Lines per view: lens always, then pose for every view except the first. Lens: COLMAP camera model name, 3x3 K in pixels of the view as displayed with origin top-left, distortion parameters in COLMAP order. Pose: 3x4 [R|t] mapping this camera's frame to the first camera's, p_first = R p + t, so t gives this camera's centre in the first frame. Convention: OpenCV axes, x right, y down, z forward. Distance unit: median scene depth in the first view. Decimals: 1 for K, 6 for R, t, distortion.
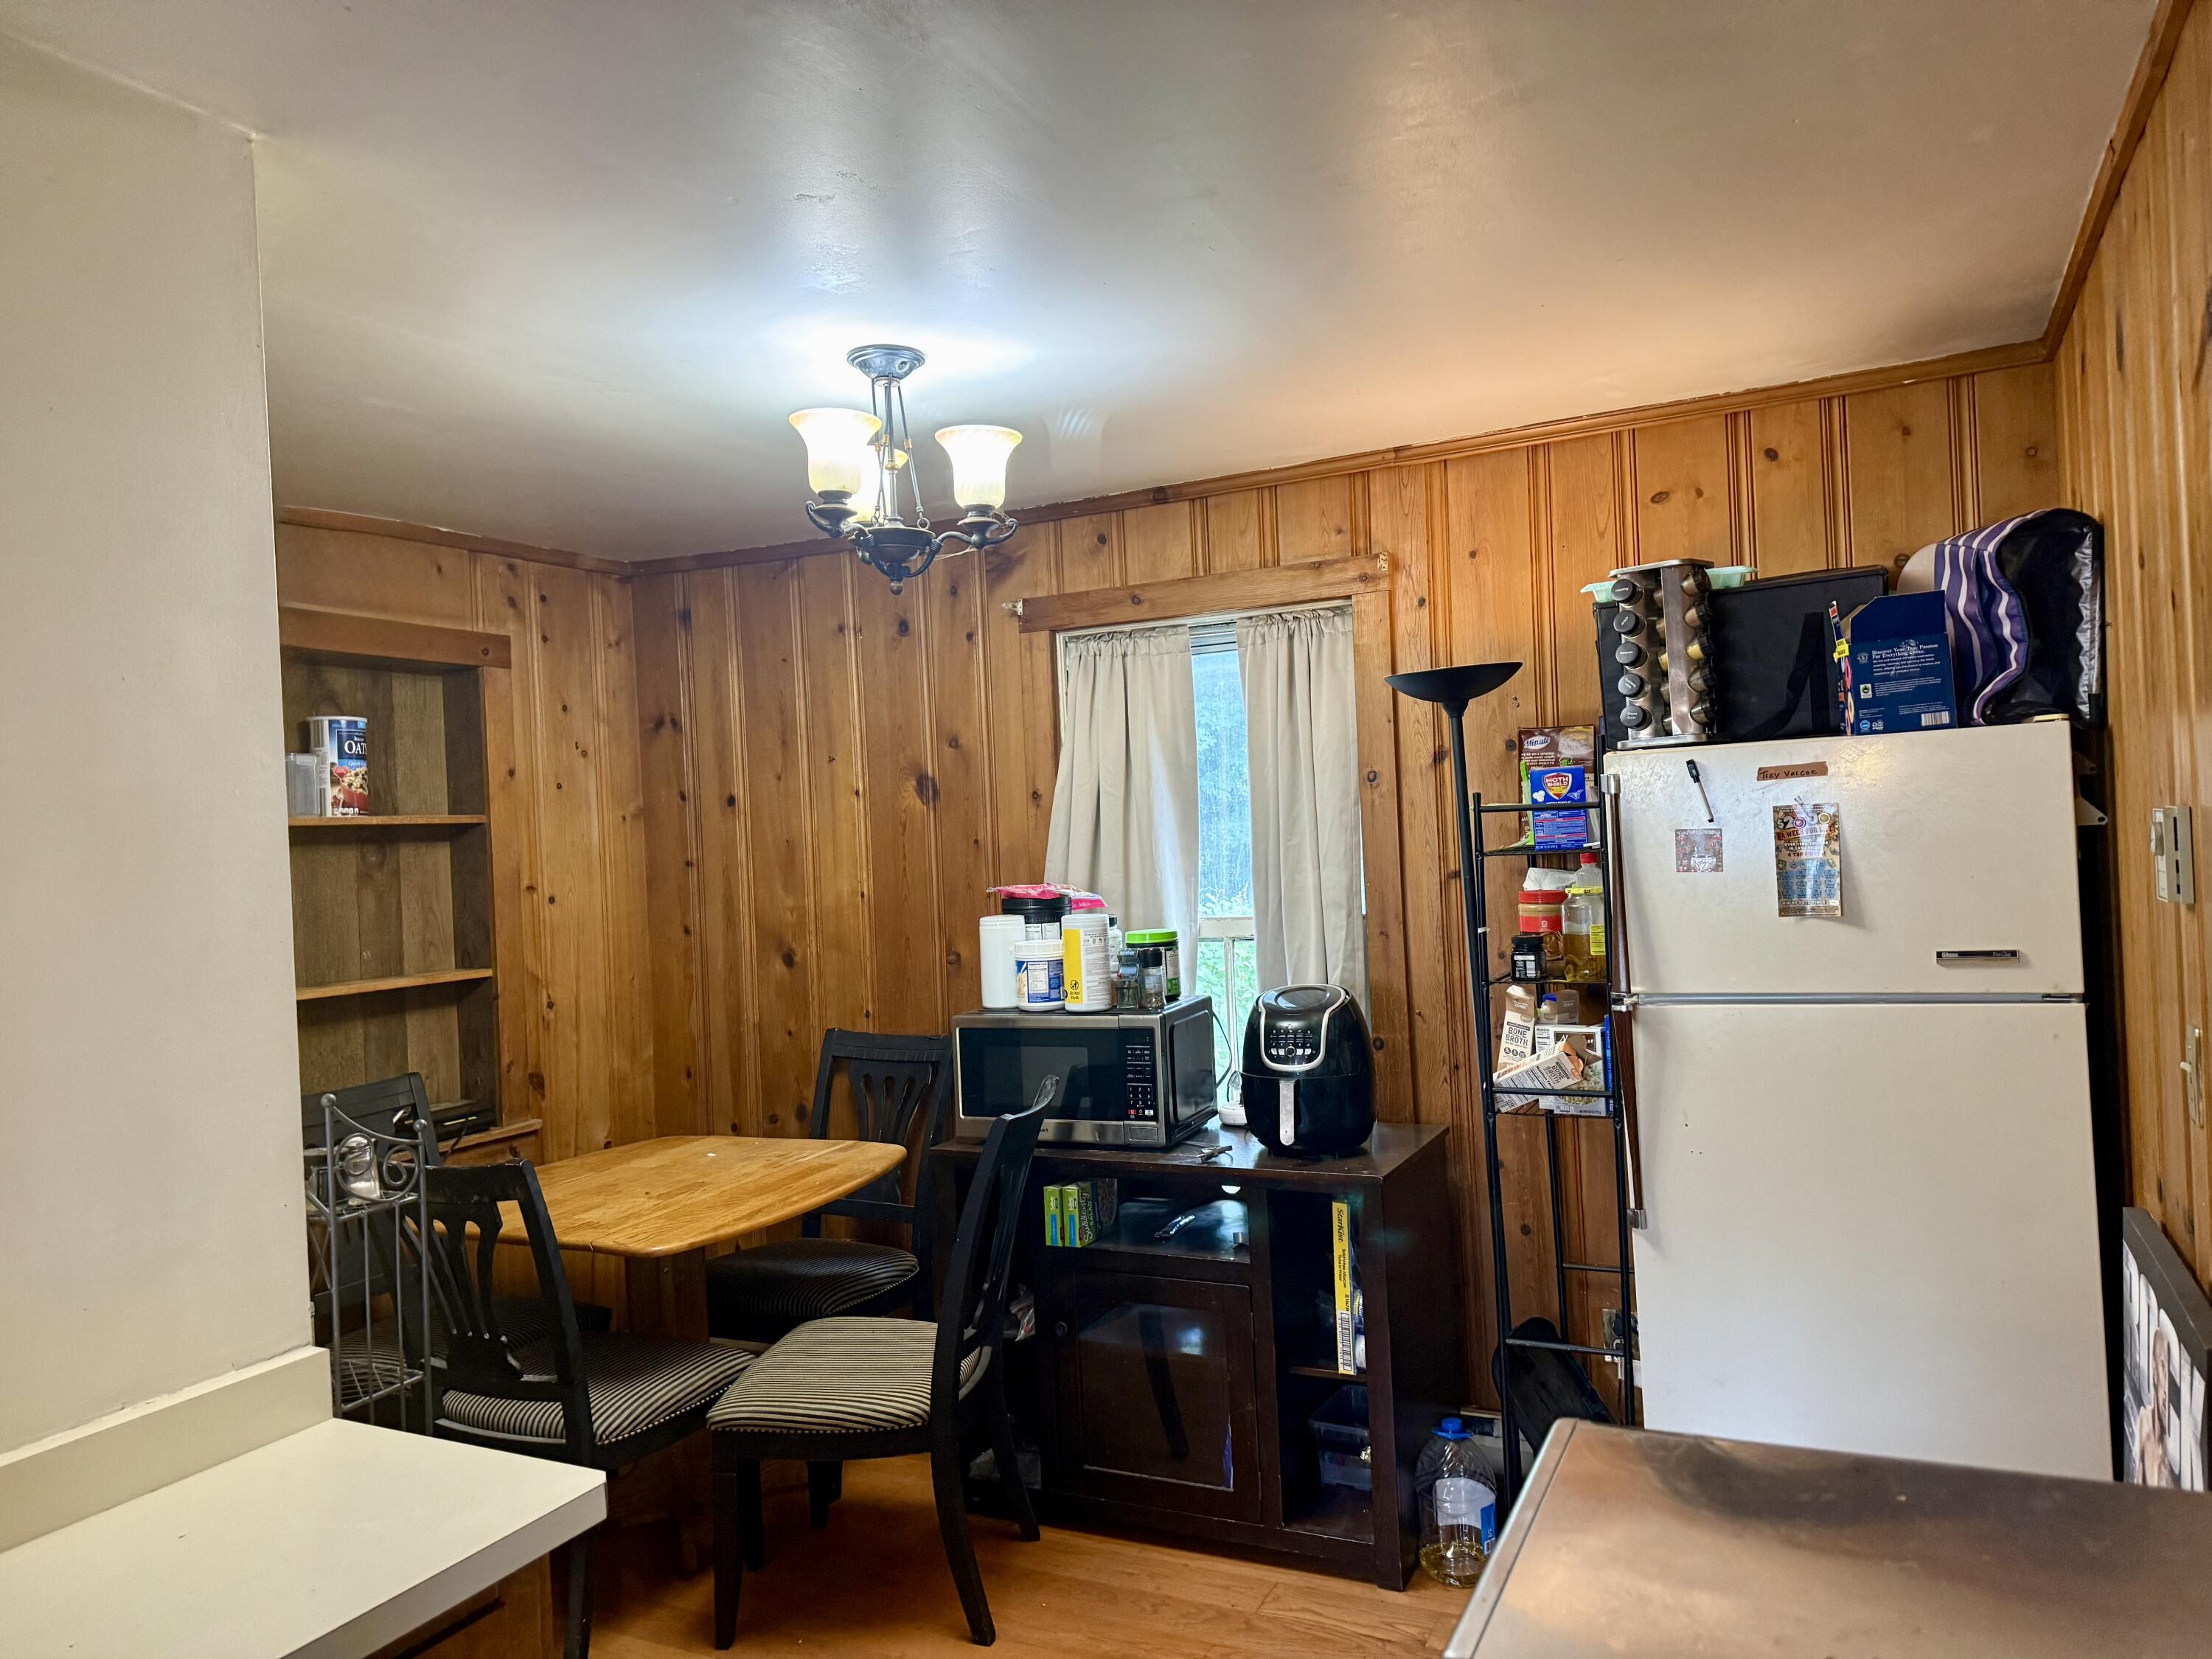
lens RADIAL K [[1524.8, 0, 1091.9], [0, 1524.8, 835.2], [0, 0, 1]] dist [0.139279, -0.185434]
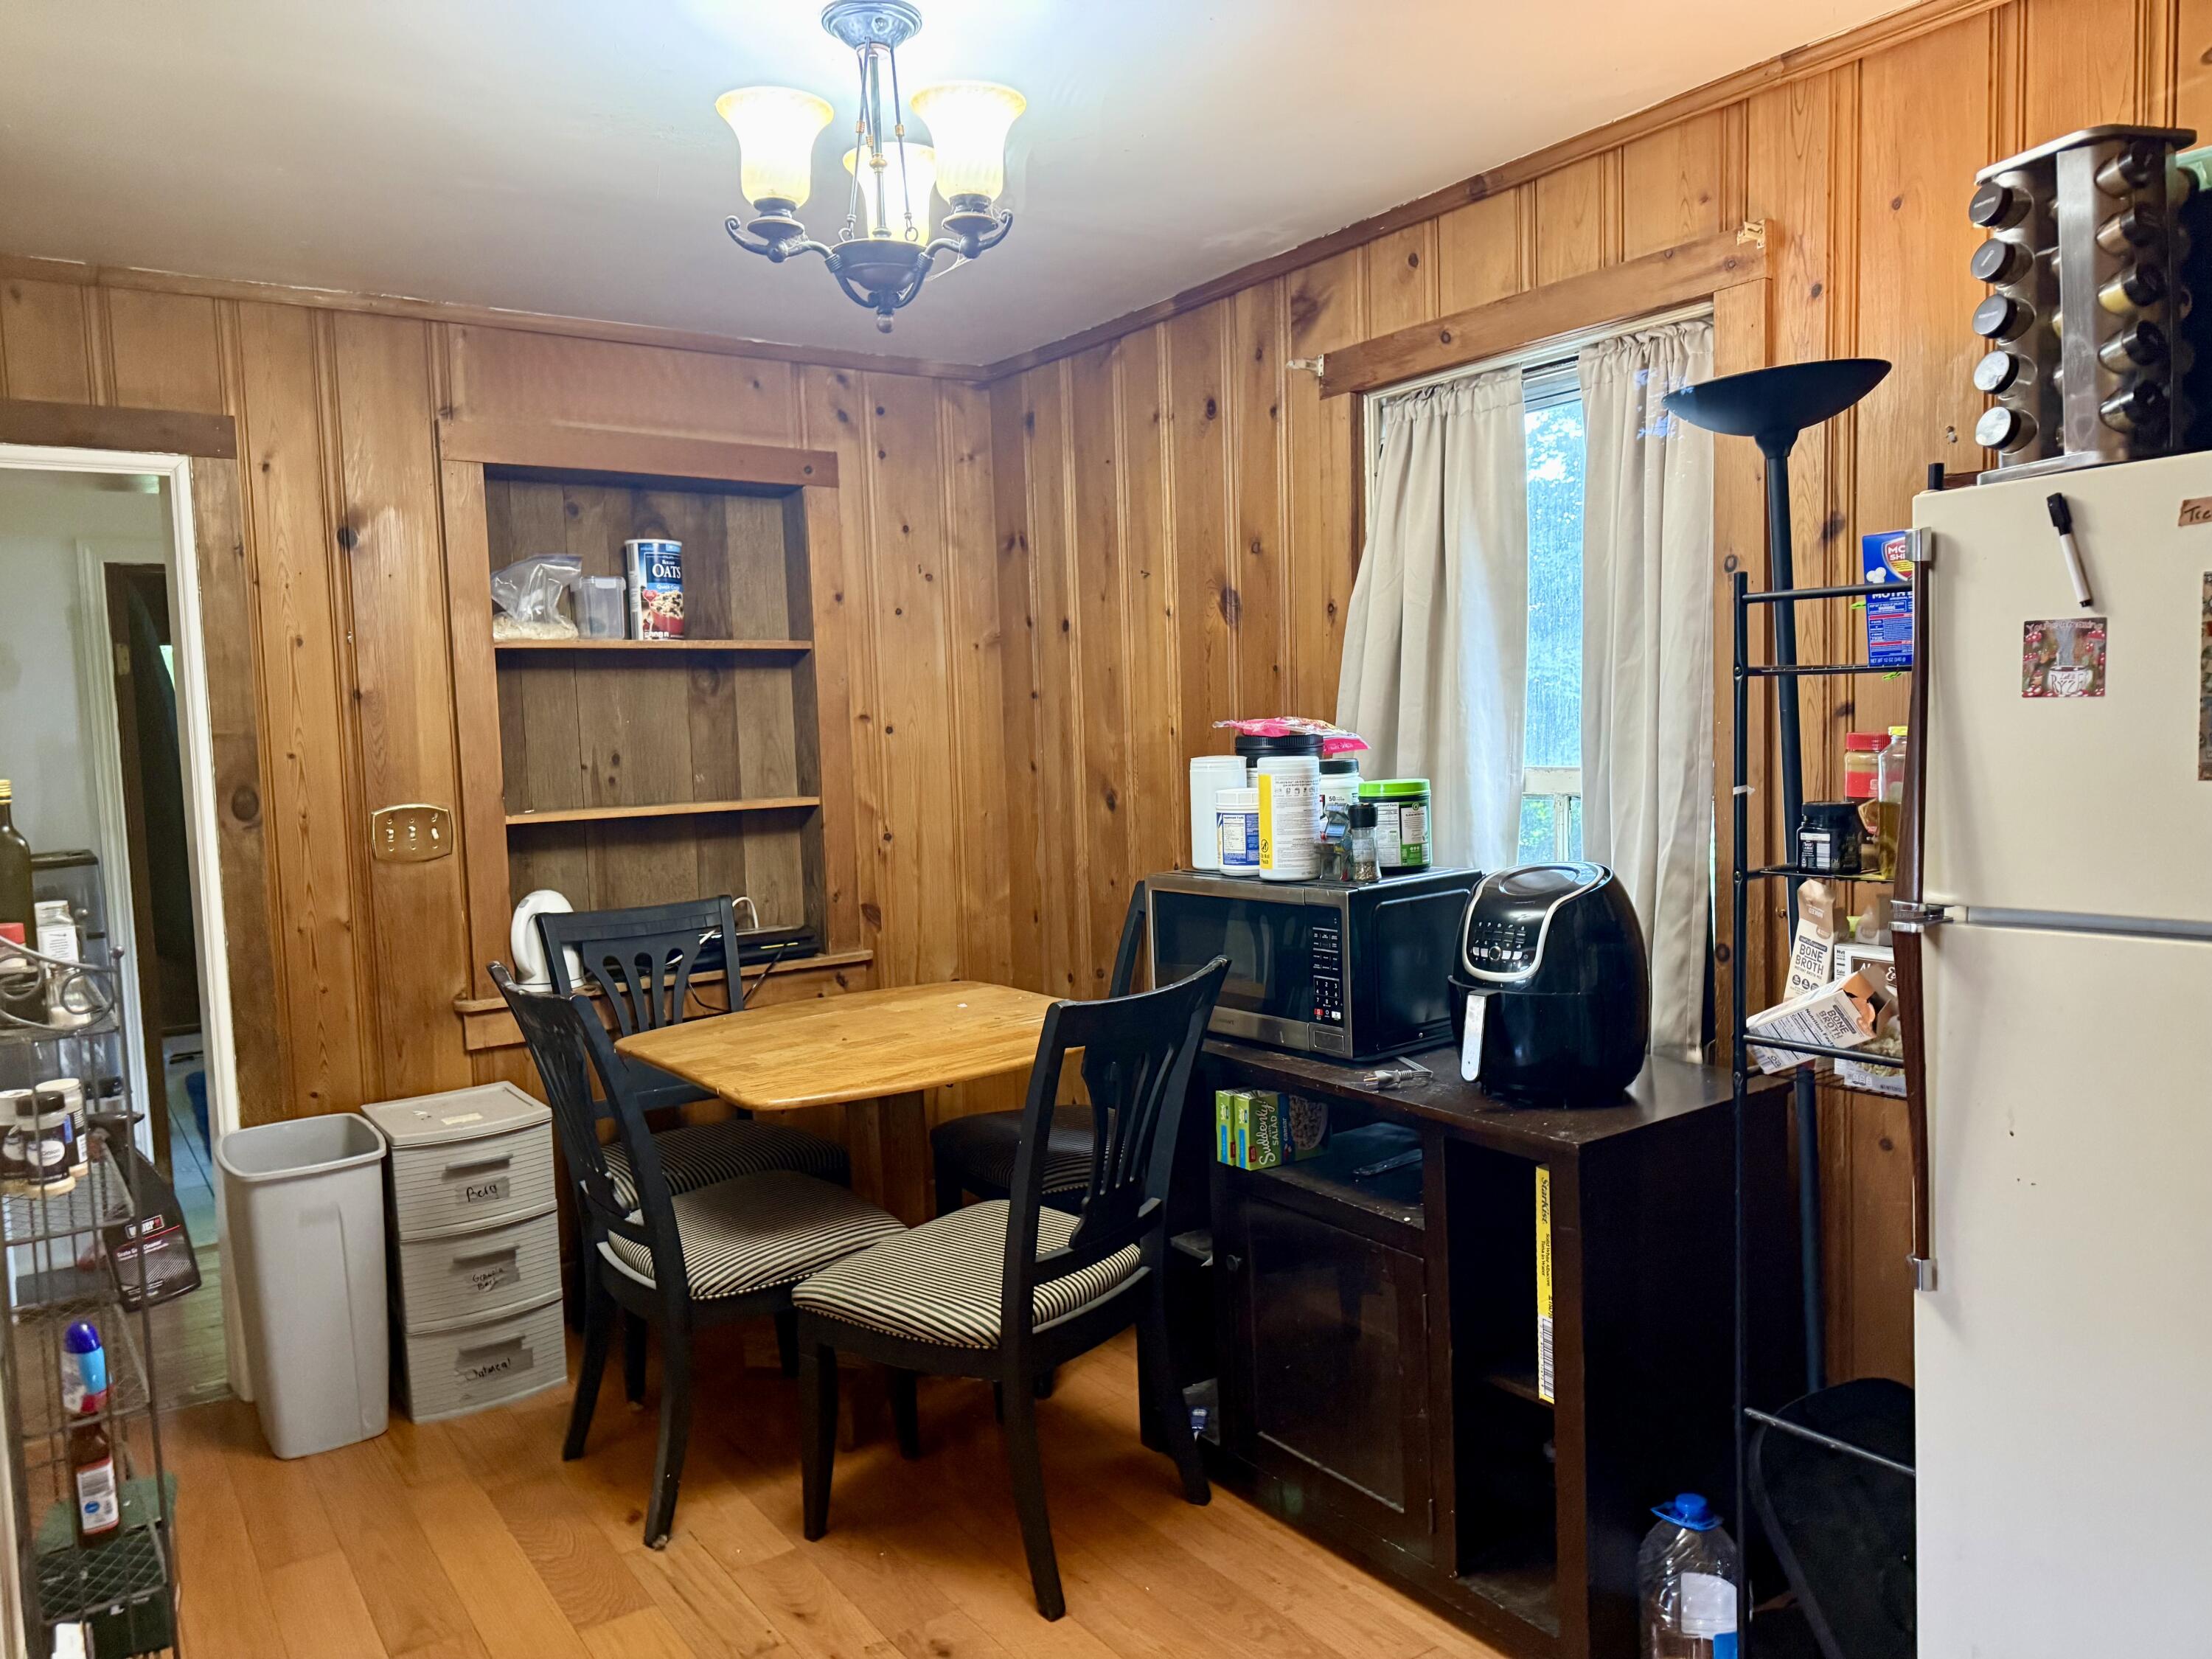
lens RADIAL K [[1524.8, 0, 1091.9], [0, 1524.8, 835.2], [0, 0, 1]] dist [0.139279, -0.185434]
pose [[0.888189, 0.049670, -0.456786, 0.227933], [-0.004155, 0.994968, 0.100111, 0.012048], [0.459459, -0.087019, 0.883926, 0.223648]]
